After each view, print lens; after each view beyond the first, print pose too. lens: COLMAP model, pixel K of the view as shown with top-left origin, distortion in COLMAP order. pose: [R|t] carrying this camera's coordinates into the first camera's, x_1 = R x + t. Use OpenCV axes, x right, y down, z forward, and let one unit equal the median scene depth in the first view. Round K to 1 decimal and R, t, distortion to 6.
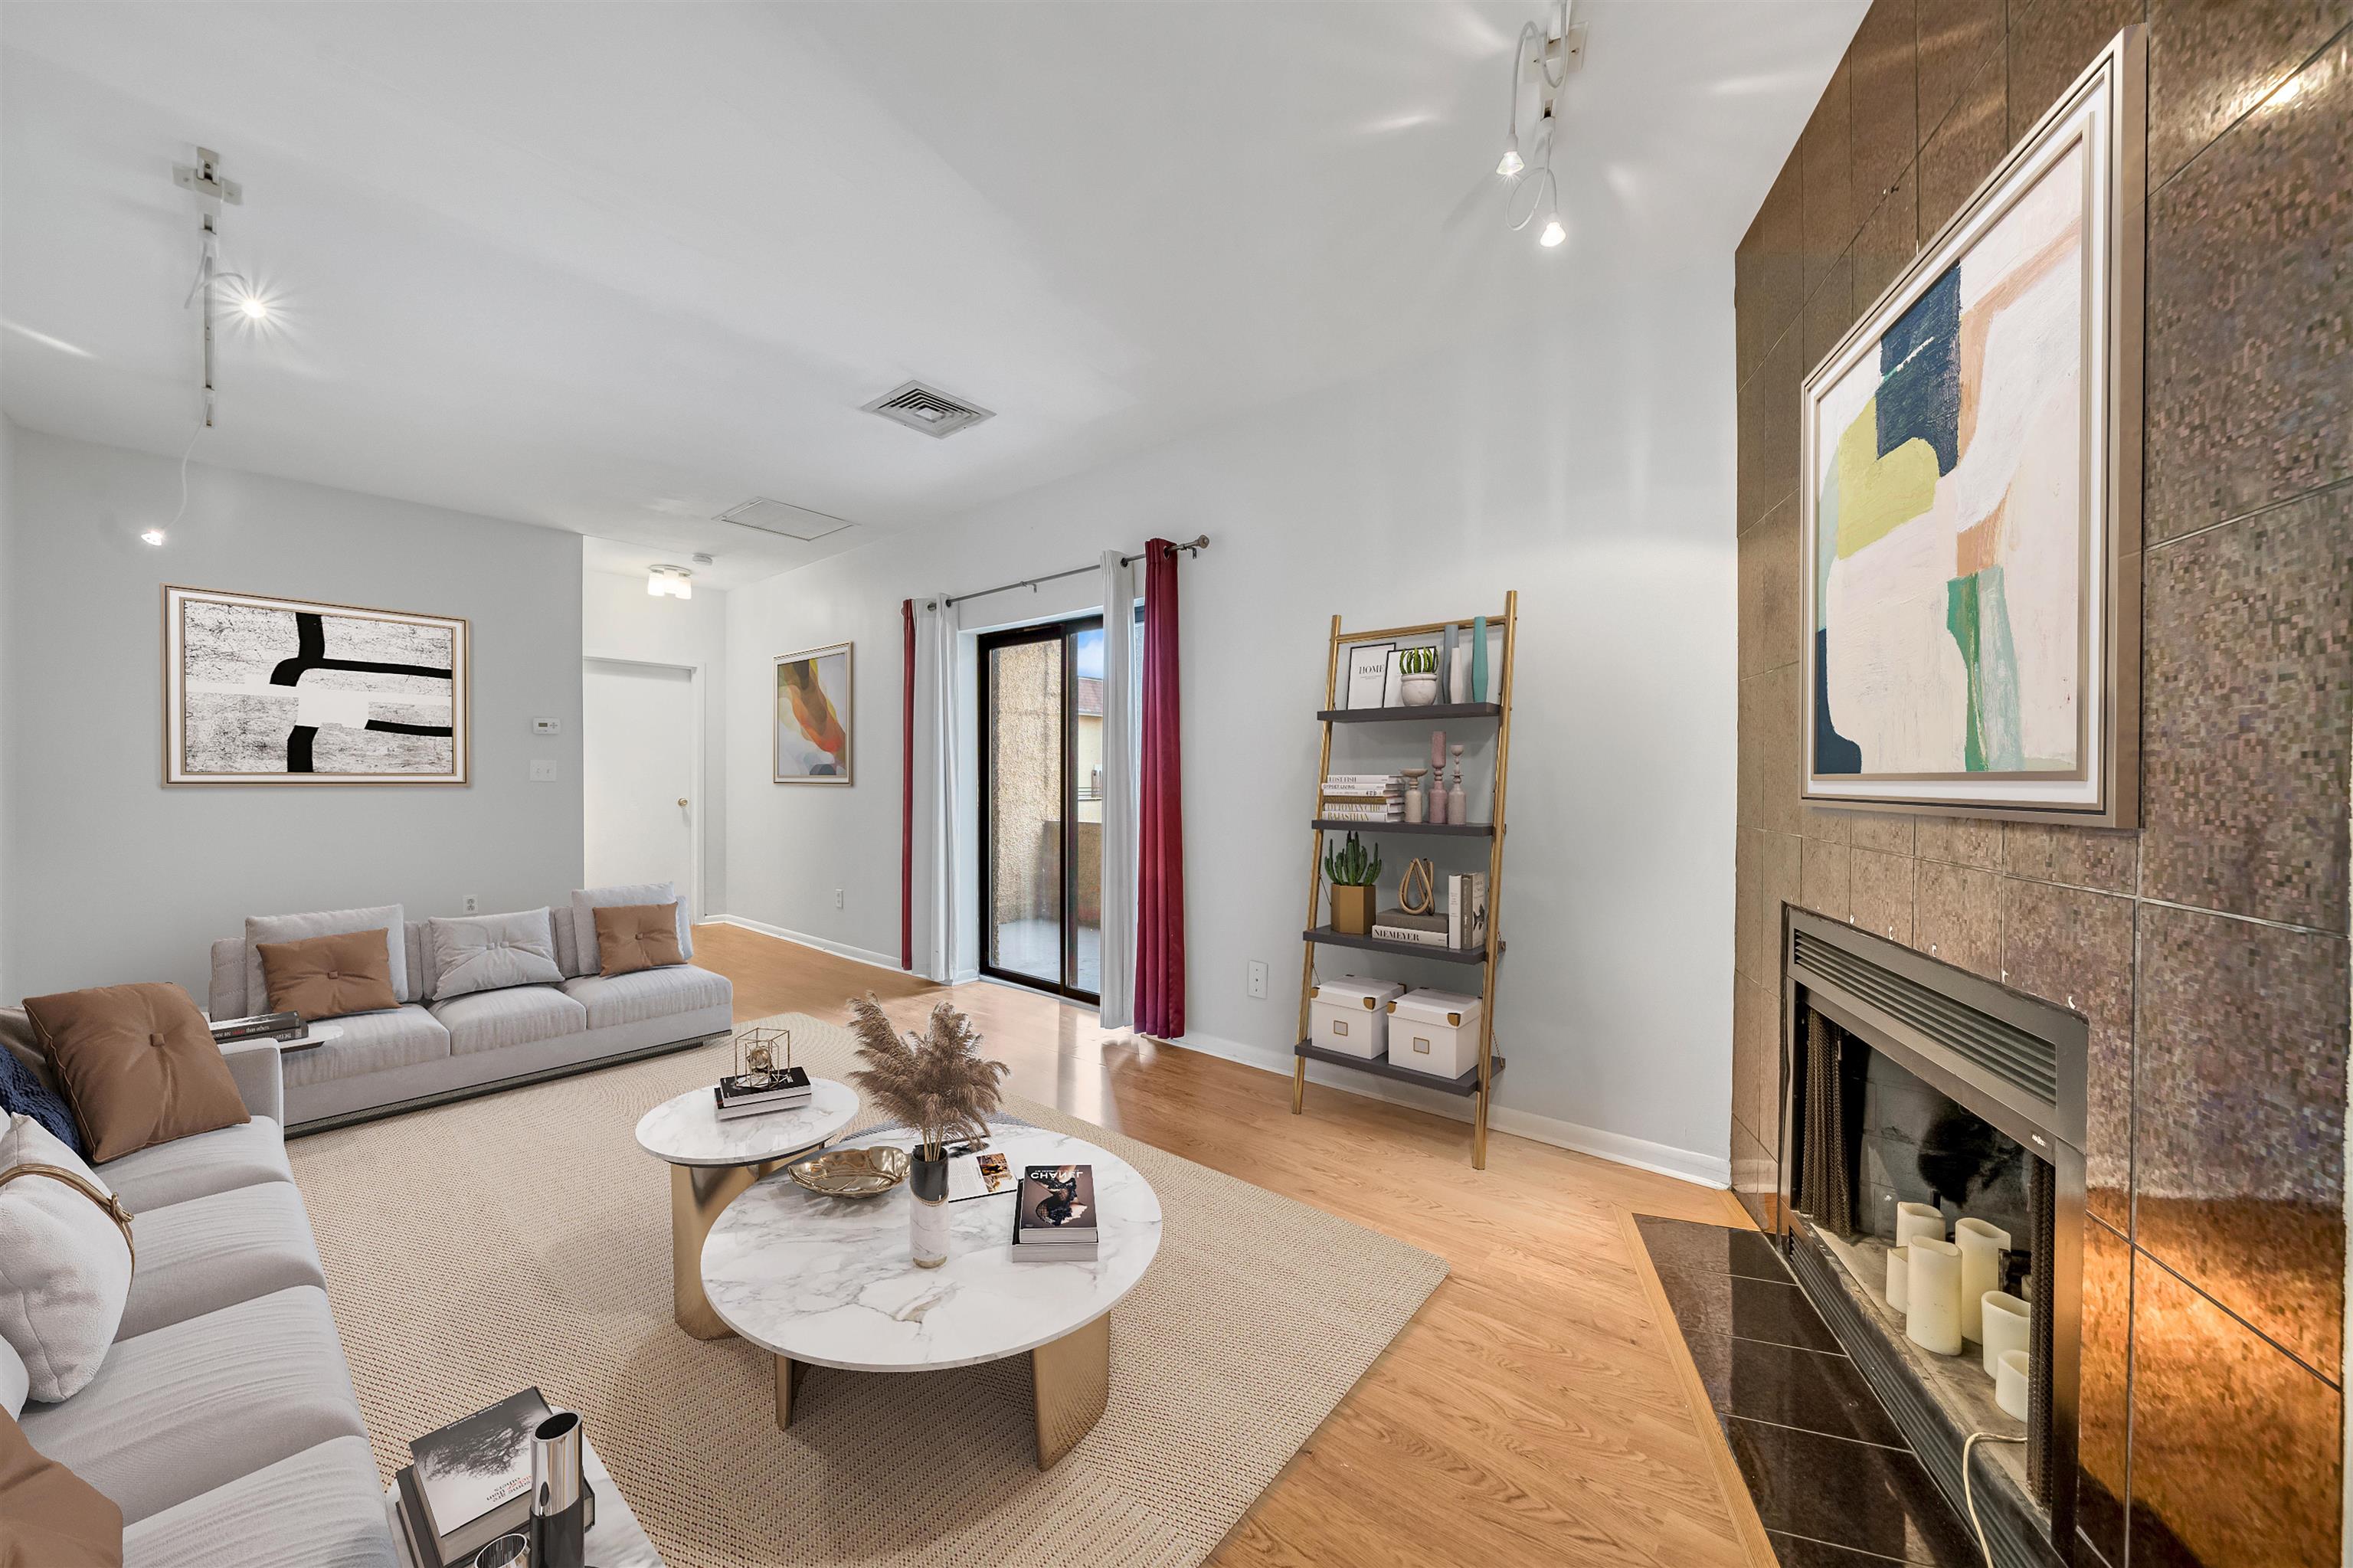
lens RADIAL K [[814.0, 0, 1176.5], [0, 814.0, 784.0], [0, 0, 1]] dist [-0.000676, 0.000003]
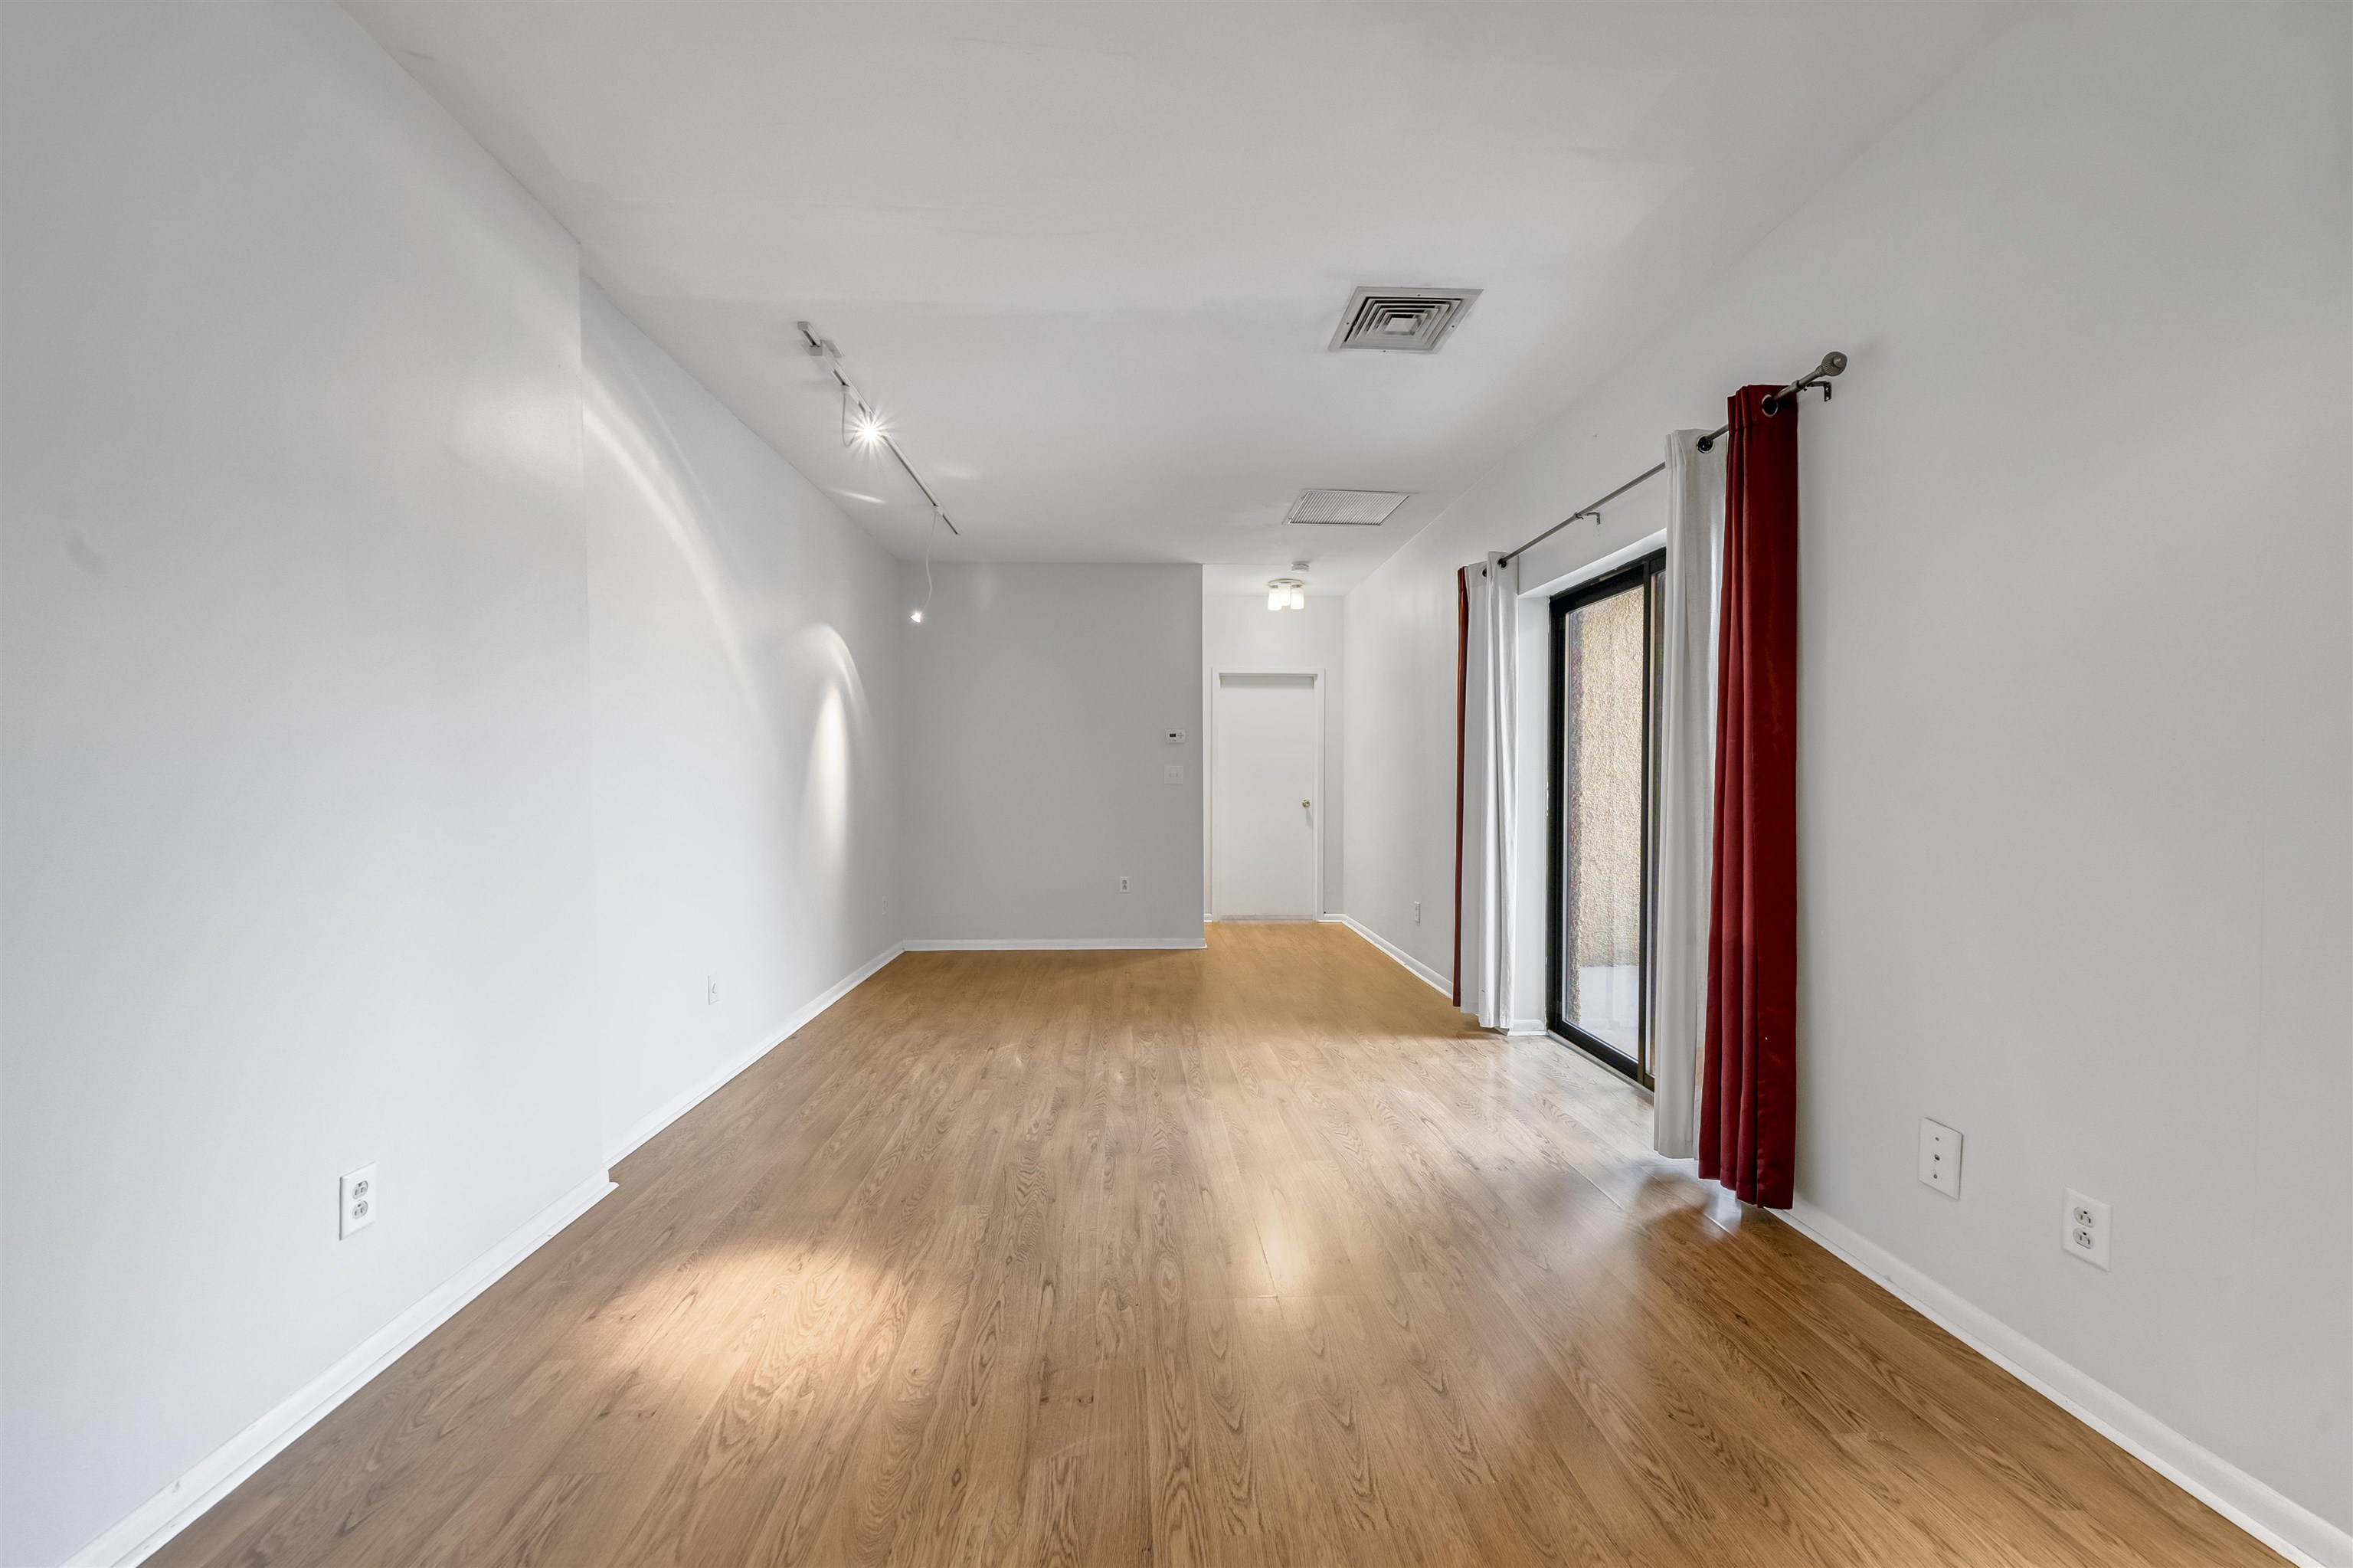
lens RADIAL K [[845.0, 0, 1176.6], [0, 845.0, 798.7], [0, 0, 1]] dist [-0.004593, 0.000047]
pose [[0.684525, 0.013222, -0.728870, 0.109743], [-0.002597, 0.999873, 0.015699, -0.000562], [0.728985, -0.008853, 0.684472, 0.186387]]
